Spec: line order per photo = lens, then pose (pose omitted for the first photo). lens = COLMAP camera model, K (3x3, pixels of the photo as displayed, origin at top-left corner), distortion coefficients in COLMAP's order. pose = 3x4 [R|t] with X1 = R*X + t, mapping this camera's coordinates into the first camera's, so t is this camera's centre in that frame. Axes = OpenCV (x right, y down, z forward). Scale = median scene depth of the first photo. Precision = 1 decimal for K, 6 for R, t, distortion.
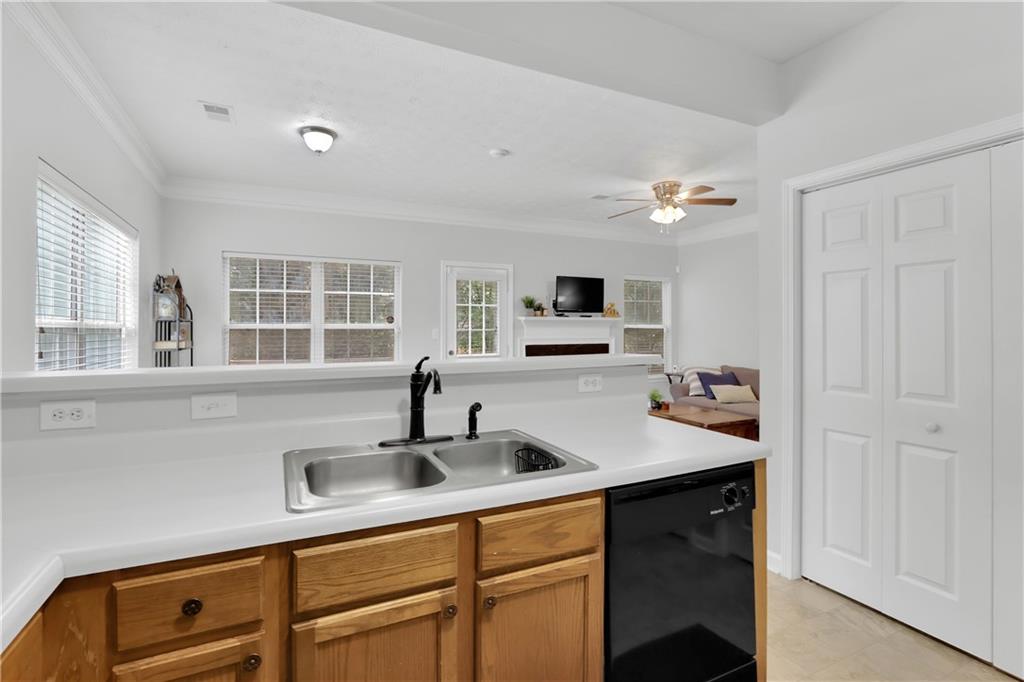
lens RADIAL K [[481.7, 0, 503.1], [0, 481.7, 326.0], [0, 0, 1]] dist [-0.011658, -0.000058]
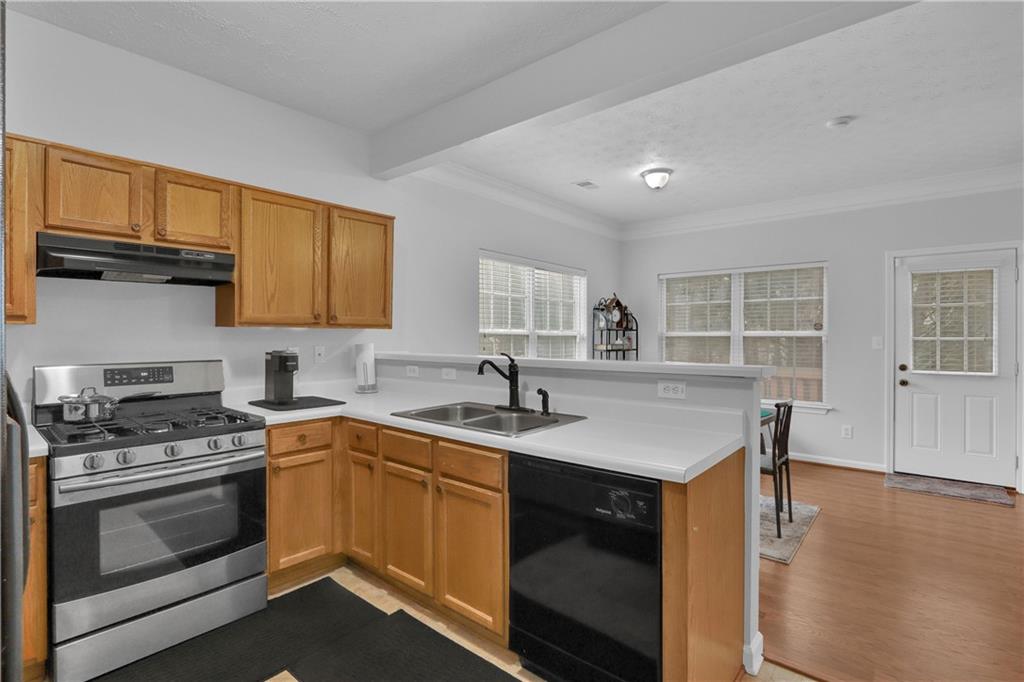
lens RADIAL K [[481.7, 0, 511.7], [0, 481.7, 337.1], [0, 0, 1]] dist [-0.011658, -0.000058]
pose [[0.417463, 0.003365, -0.908688, 0.506235], [0.002168, 0.999987, 0.004699, 0.002260], [0.908691, -0.003932, 0.417450, 0.150841]]
